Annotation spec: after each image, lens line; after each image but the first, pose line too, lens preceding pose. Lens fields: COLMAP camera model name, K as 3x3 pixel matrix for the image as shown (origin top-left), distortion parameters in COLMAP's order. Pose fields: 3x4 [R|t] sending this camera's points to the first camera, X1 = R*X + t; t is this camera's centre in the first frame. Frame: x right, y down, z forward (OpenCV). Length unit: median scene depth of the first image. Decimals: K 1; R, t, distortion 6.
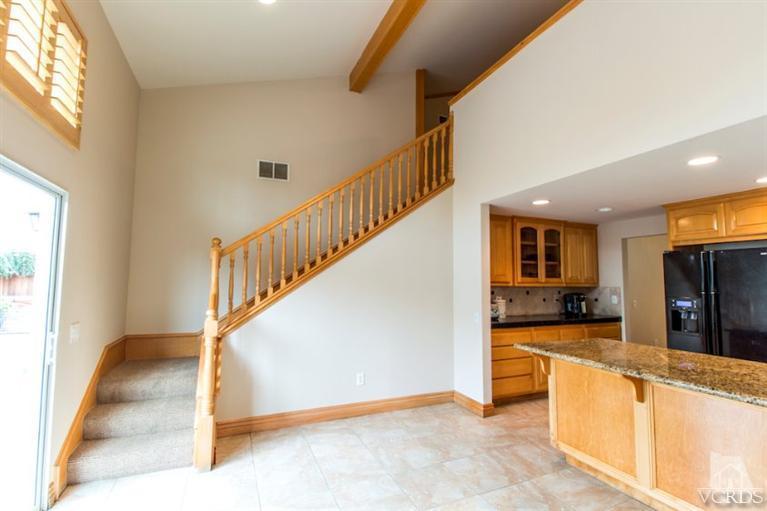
lens RADIAL K [[352.5, 0, 381.1], [0, 352.5, 256.2], [0, 0, 1]] dist [0.013548, -0.009670]
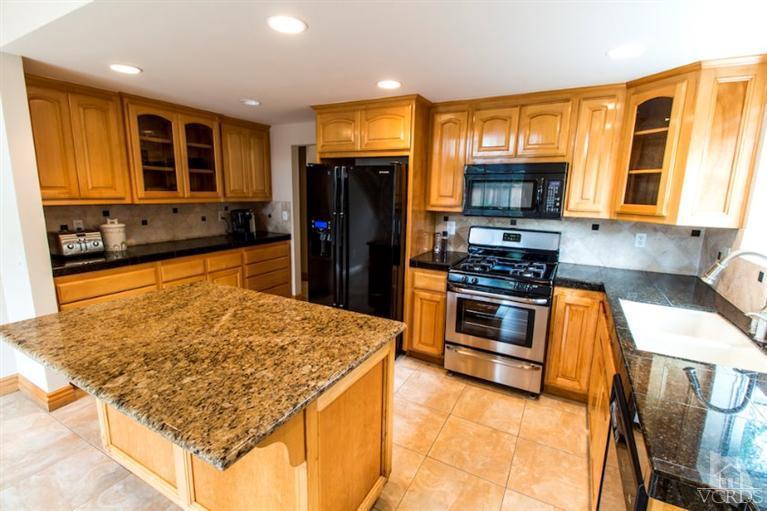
lens RADIAL K [[352.5, 0, 382.2], [0, 352.5, 255.8], [0, 0, 1]] dist [0.013548, -0.009670]
pose [[0.790513, -0.103448, 0.603645, 0.324542], [-0.059196, 0.968111, 0.243428, -0.012827], [-0.609578, -0.228167, 0.759180, 0.156195]]
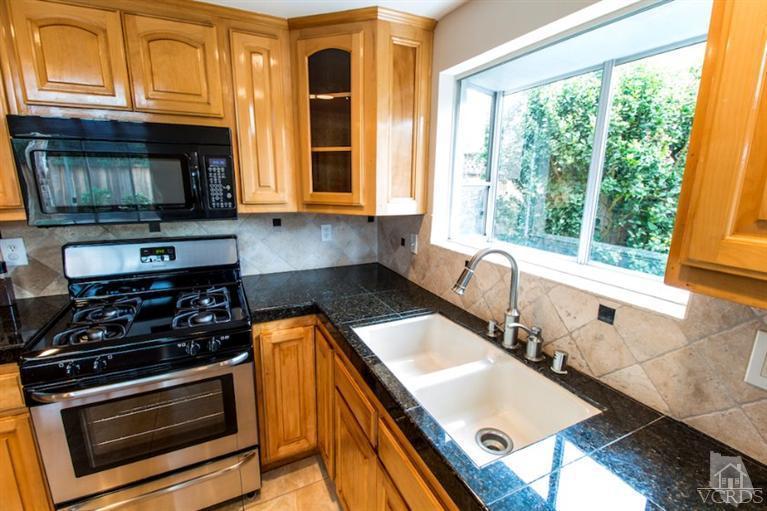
lens RADIAL K [[352.5, 0, 385.4], [0, 352.5, 254.8], [0, 0, 1]] dist [0.013548, -0.009670]
pose [[-0.043994, -0.221378, 0.974195, 0.556141], [-0.085242, 0.972415, 0.217124, -0.003254], [-0.995389, -0.073490, -0.061652, 0.311229]]
